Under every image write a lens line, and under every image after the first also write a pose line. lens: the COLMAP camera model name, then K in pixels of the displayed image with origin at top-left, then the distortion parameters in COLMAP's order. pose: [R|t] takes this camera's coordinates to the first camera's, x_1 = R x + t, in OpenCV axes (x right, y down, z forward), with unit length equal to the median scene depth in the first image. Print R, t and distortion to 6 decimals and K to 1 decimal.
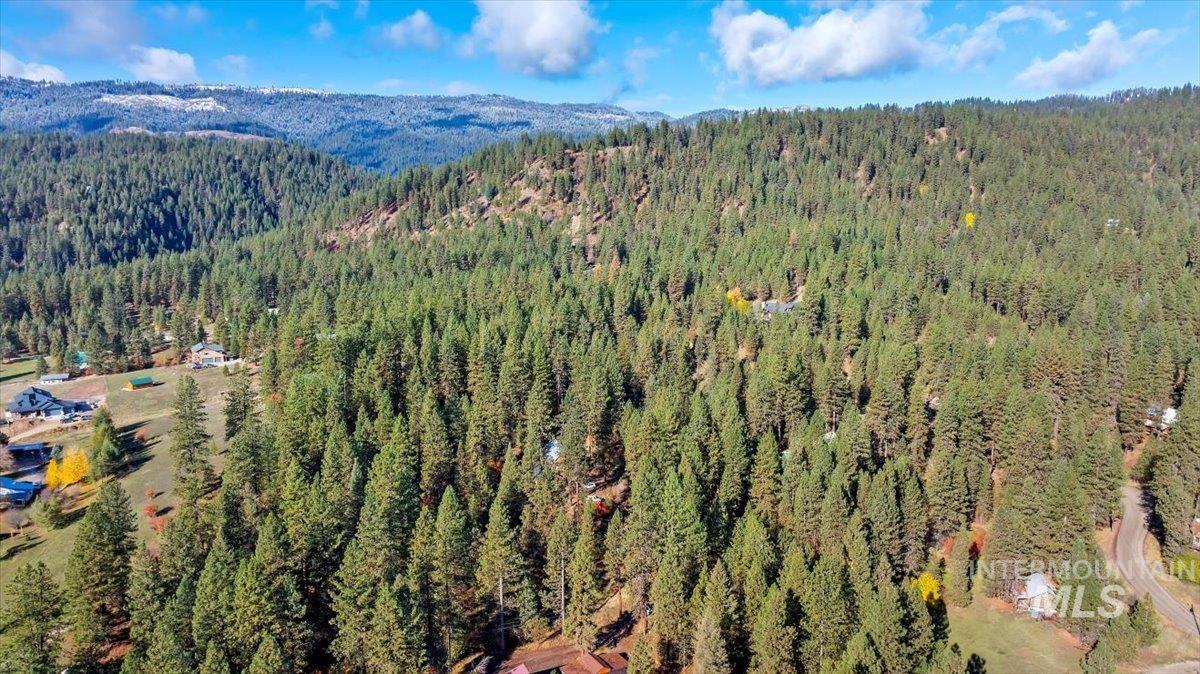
lens RADIAL K [[832.5, 0, 607.0], [0, 832.5, 342.3], [0, 0, 1]] dist [-0.051030, 0.045351]
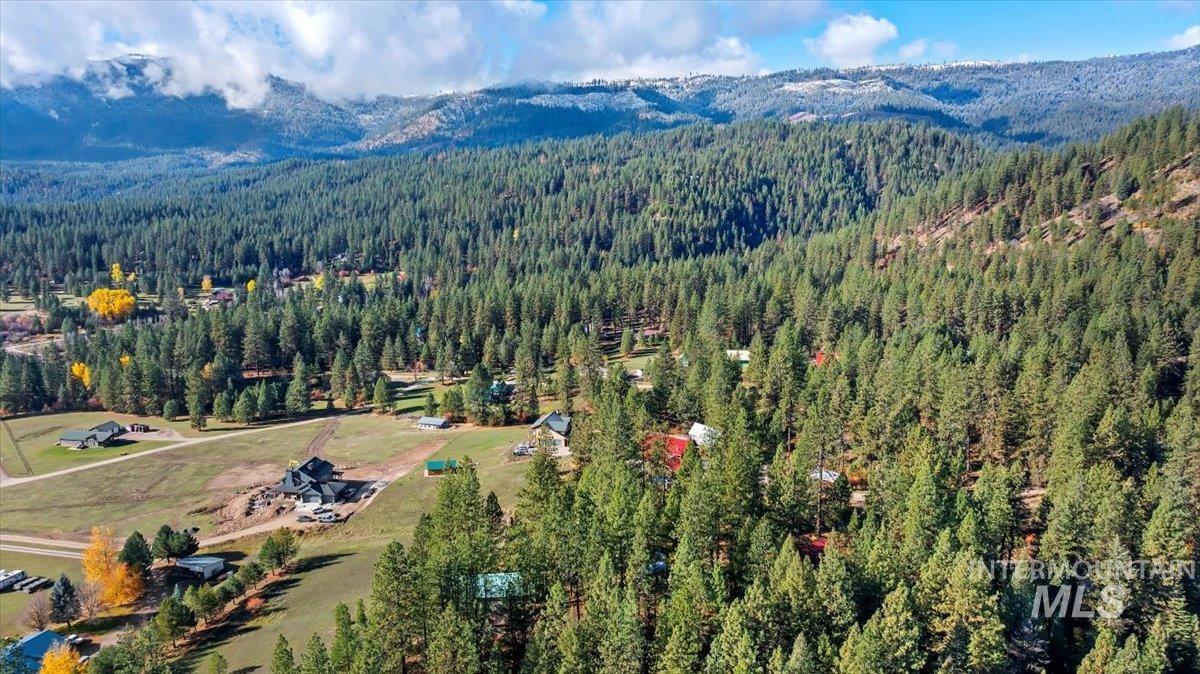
lens RADIAL K [[832.5, 0, 607.0], [0, 832.5, 342.3], [0, 0, 1]] dist [-0.051030, 0.045351]
pose [[0.724052, 0.124187, -0.678473, 0.017218], [-0.106167, 0.992002, 0.068276, -0.040663], [0.681526, 0.022596, 0.731445, 0.161163]]
